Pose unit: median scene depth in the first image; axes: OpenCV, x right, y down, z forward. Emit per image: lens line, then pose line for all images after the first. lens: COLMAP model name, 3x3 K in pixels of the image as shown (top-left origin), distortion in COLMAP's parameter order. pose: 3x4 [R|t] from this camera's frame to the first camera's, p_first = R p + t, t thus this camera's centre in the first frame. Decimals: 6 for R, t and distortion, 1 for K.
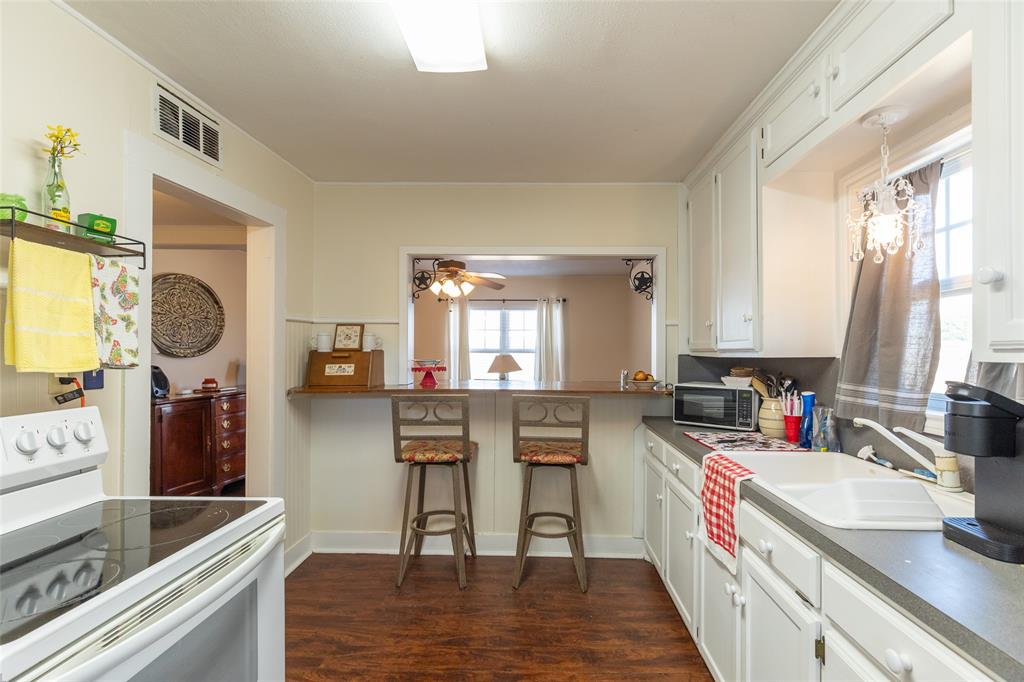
lens RADIAL K [[461.5, 0, 530.9], [0, 461.5, 349.5], [0, 0, 1]] dist [0.008881, -0.002436]
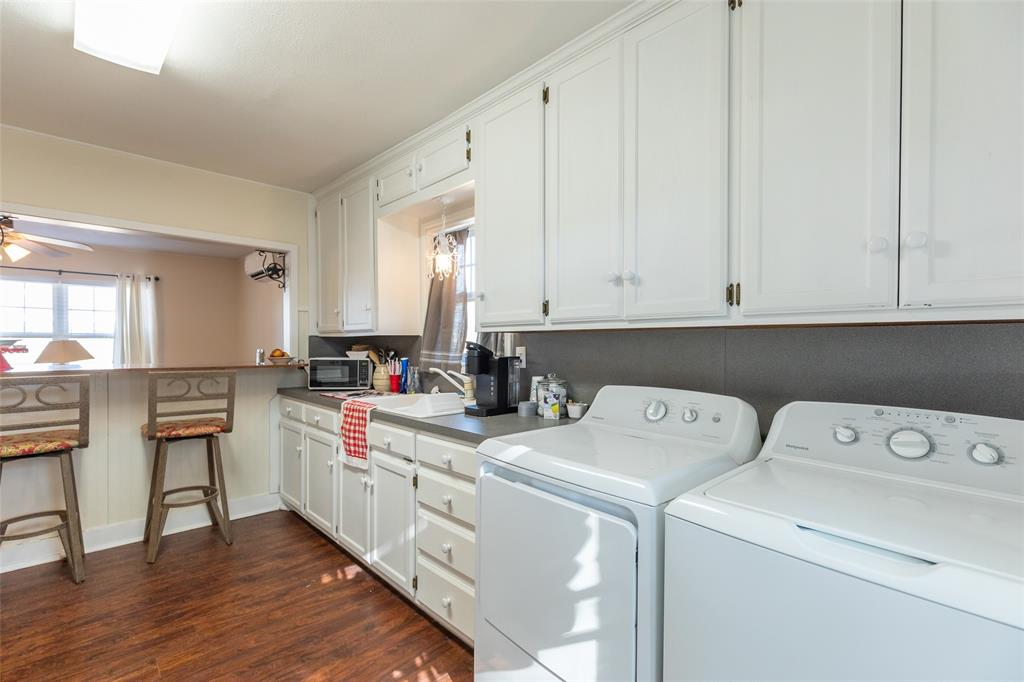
lens RADIAL K [[461.5, 0, 510.1], [0, 461.5, 343.0], [0, 0, 1]] dist [0.008881, -0.002436]
pose [[0.705858, -0.002759, 0.708348, -0.241582], [-0.001077, 0.999987, 0.004969, 0.033979], [-0.708353, -0.004270, 0.705845, -0.333843]]
